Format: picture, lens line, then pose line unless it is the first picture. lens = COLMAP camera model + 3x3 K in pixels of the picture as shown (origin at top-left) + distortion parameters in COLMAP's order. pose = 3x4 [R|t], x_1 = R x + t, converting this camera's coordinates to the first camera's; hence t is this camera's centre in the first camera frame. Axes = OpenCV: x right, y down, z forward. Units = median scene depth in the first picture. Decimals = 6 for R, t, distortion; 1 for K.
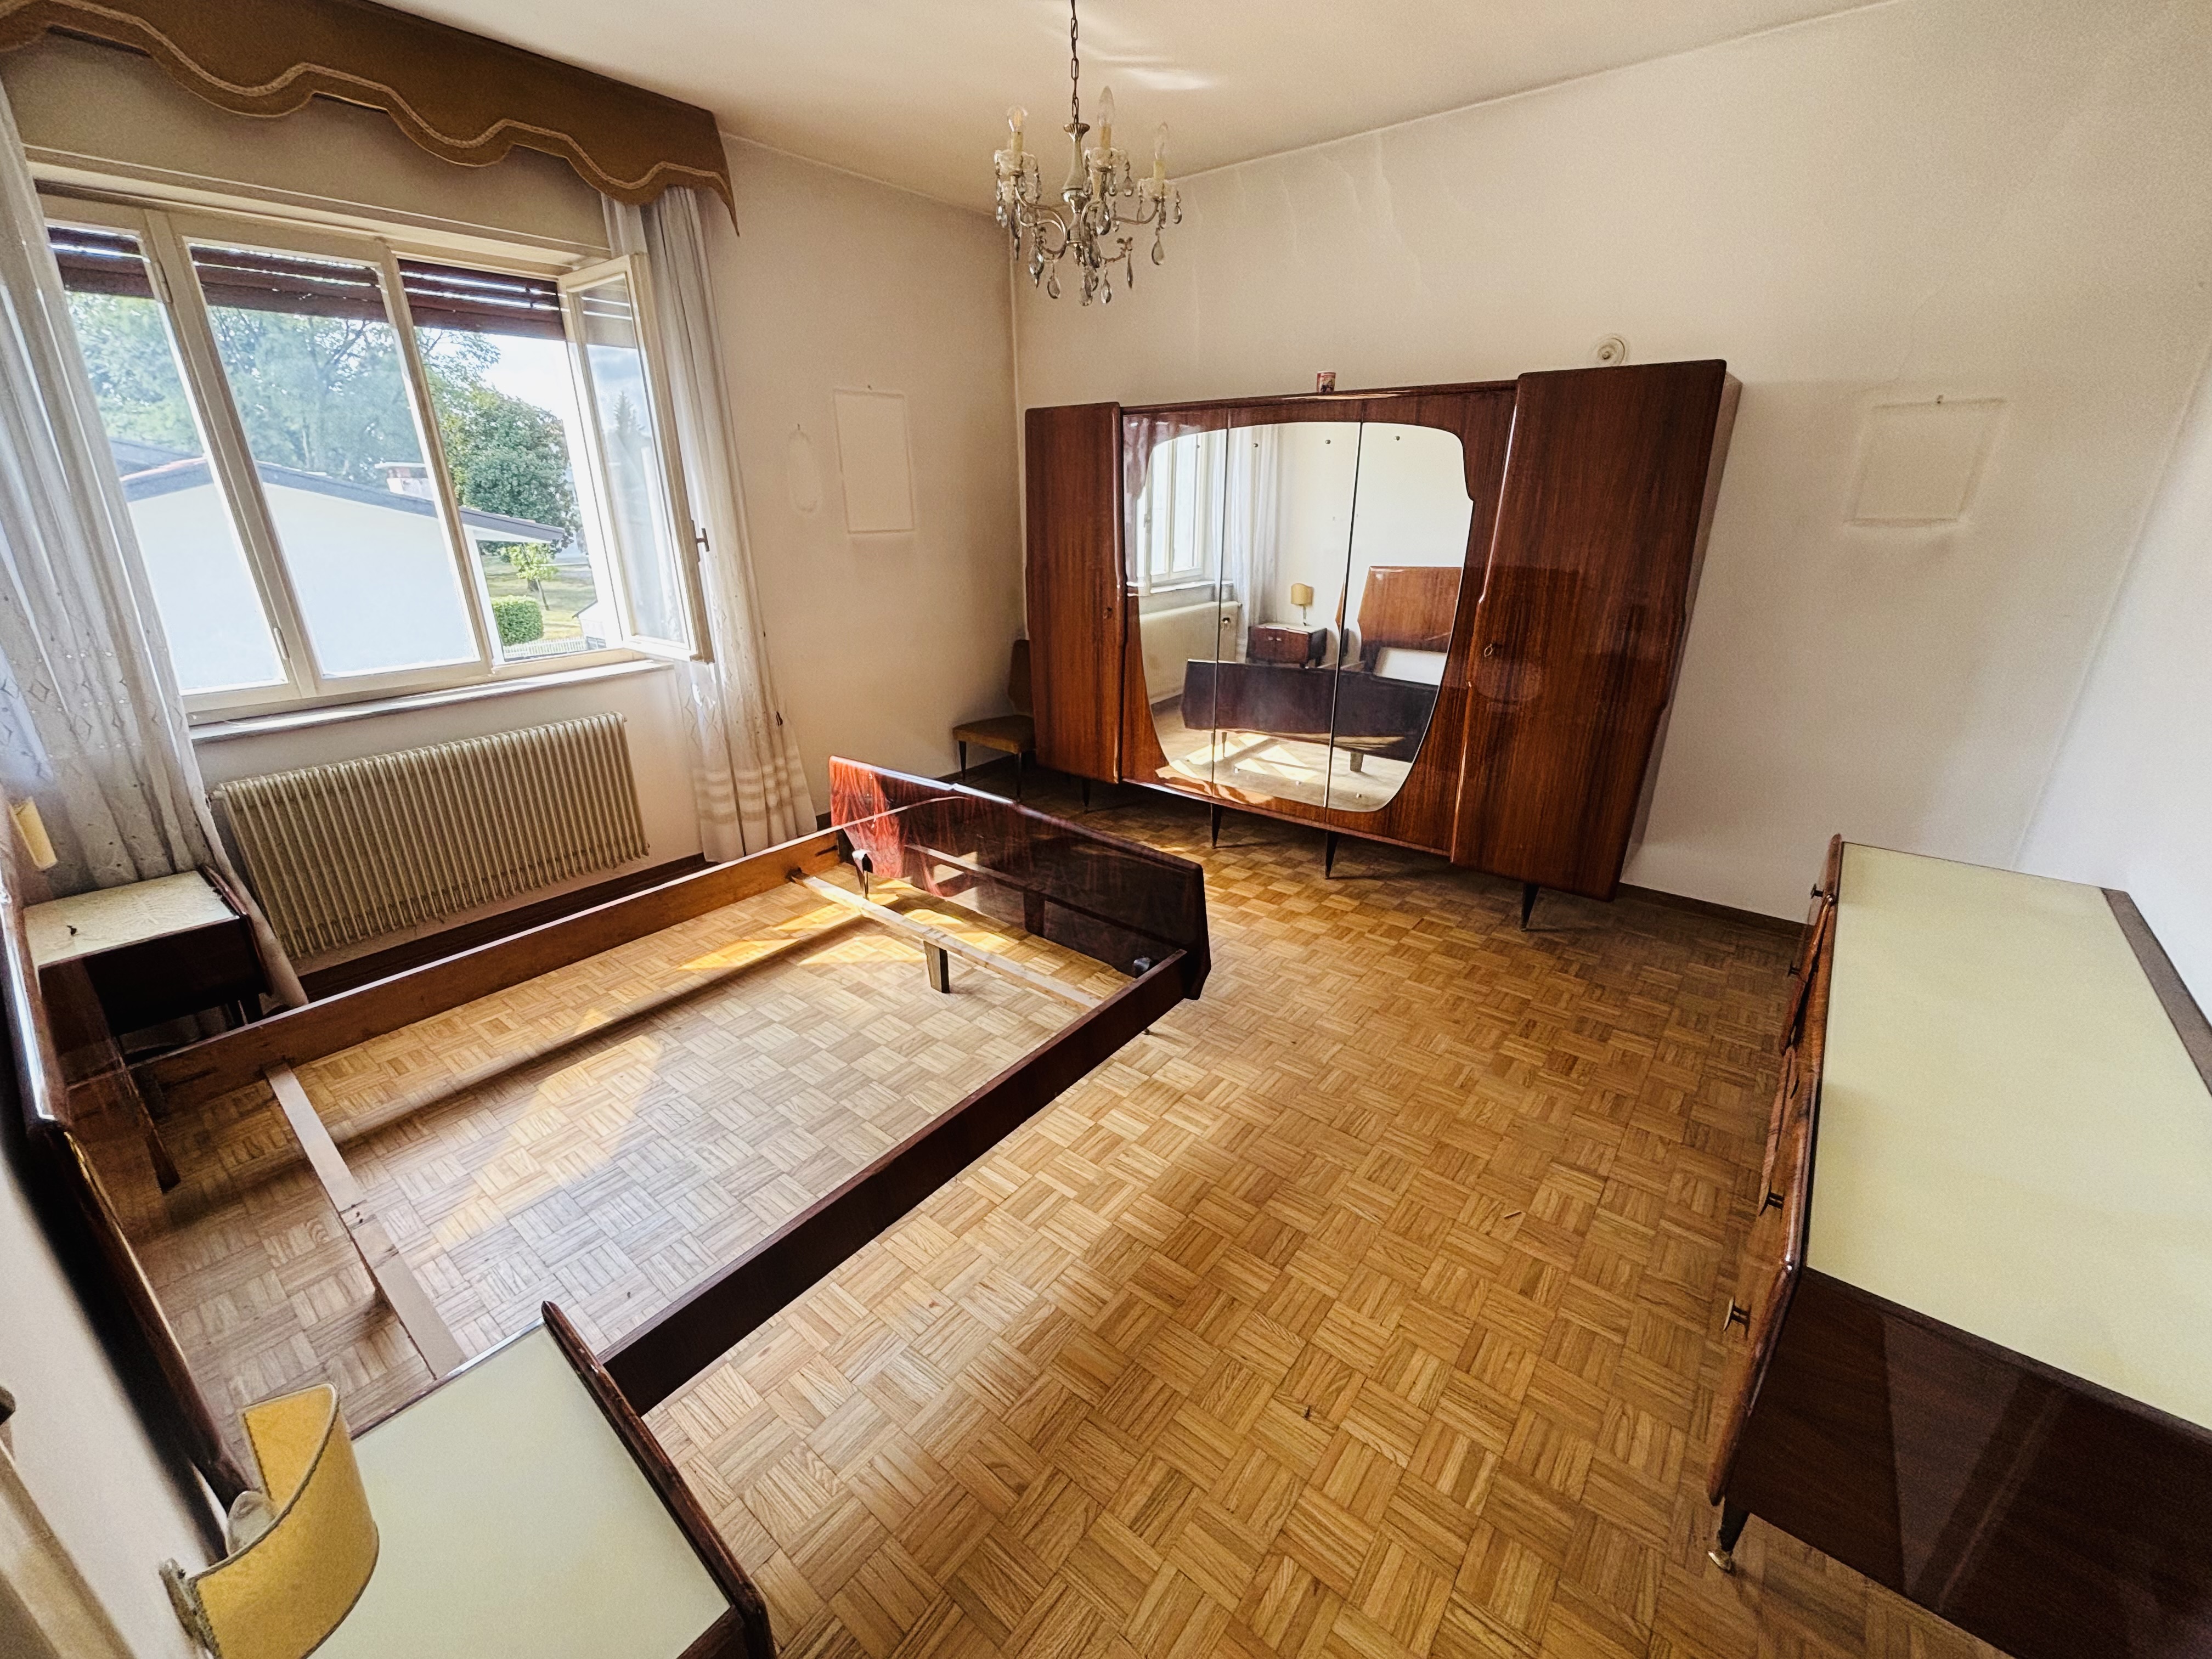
lens RADIAL K [[898.0, 0, 1106.6], [0, 898.0, 818.6], [0, 0, 1]] dist [0.002240, 0.000265]
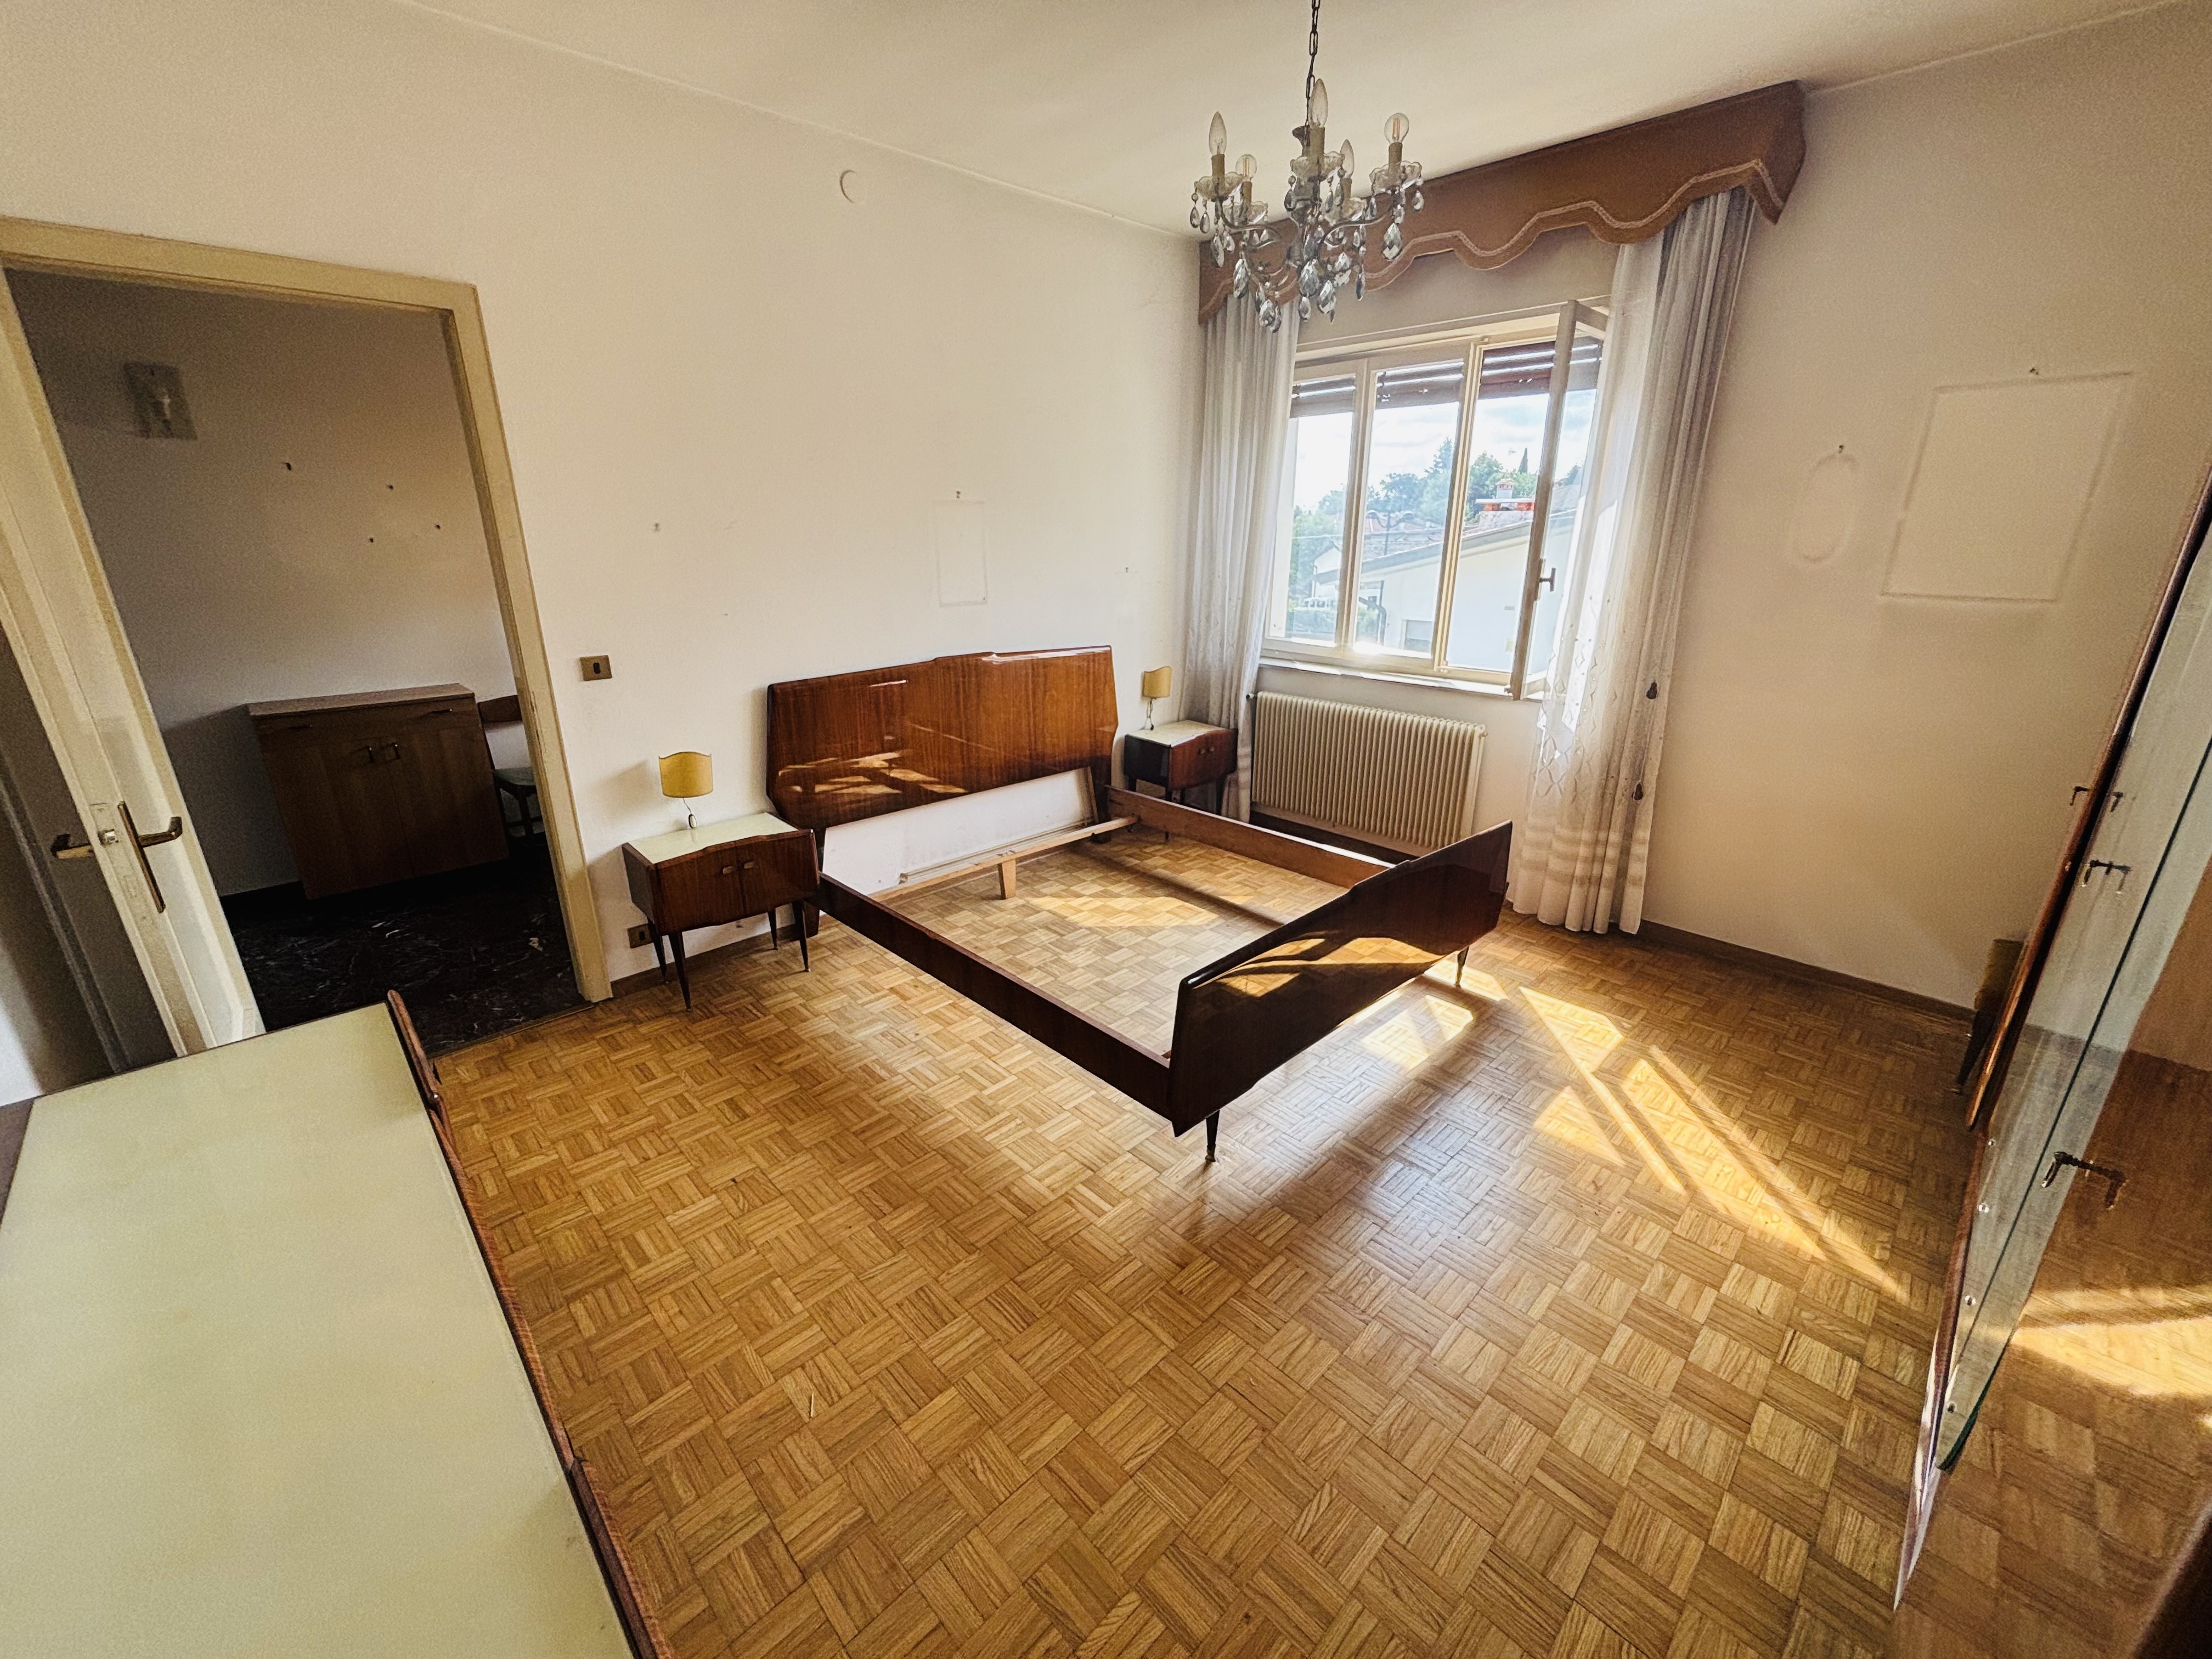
lens RADIAL K [[898.0, 0, 1112.2], [0, 898.0, 827.0], [0, 0, 1]] dist [0.002240, 0.000265]
pose [[-0.123487, 0.331377, -0.935383, 0.940242], [-0.347171, 0.868605, 0.353552, -0.386522], [0.929636, 0.368396, 0.007783, 0.972473]]
